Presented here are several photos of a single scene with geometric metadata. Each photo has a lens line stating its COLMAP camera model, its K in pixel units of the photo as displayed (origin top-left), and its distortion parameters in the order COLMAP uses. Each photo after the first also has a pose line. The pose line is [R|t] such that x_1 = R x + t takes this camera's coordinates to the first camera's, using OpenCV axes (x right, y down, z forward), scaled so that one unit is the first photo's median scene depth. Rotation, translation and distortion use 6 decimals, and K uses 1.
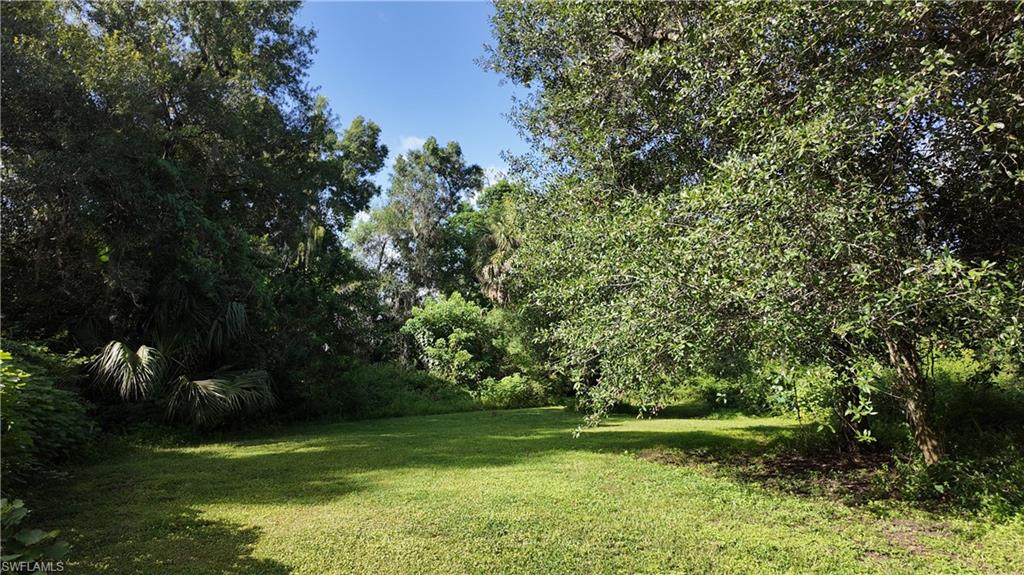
lens RADIAL K [[592.7, 0, 517.5], [0, 592.7, 291.9], [0, 0, 1]] dist [0.063718, -0.002015]
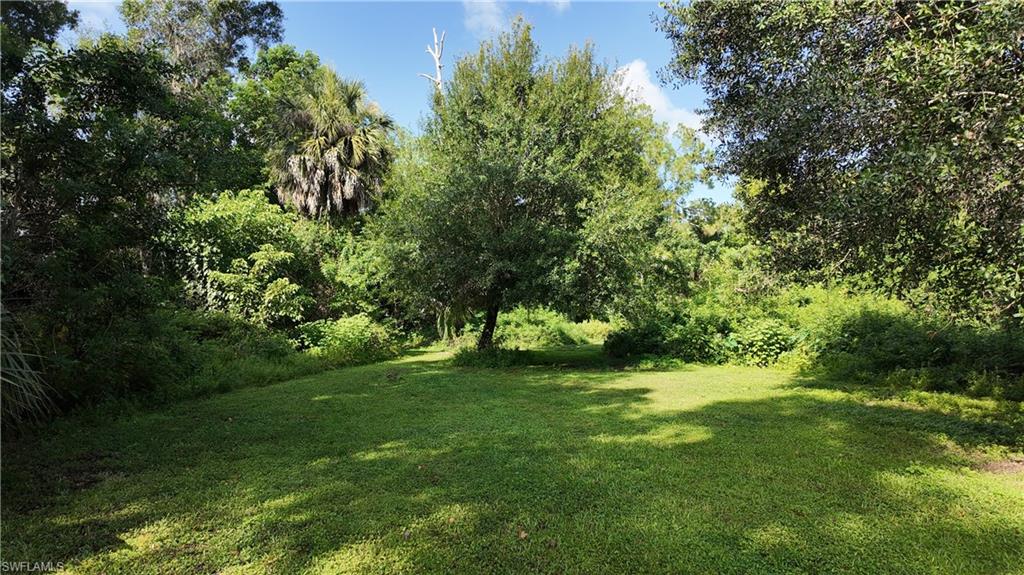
lens RADIAL K [[604.3, 0, 512.0], [0, 604.3, 287.5], [0, 0, 1]] dist [0.023140, -0.000575]
pose [[0.889909, 0.020011, 0.455698, -0.152543], [-0.060913, 0.995303, 0.075247, 0.040533], [-0.452052, -0.094721, 0.886948, 0.279363]]
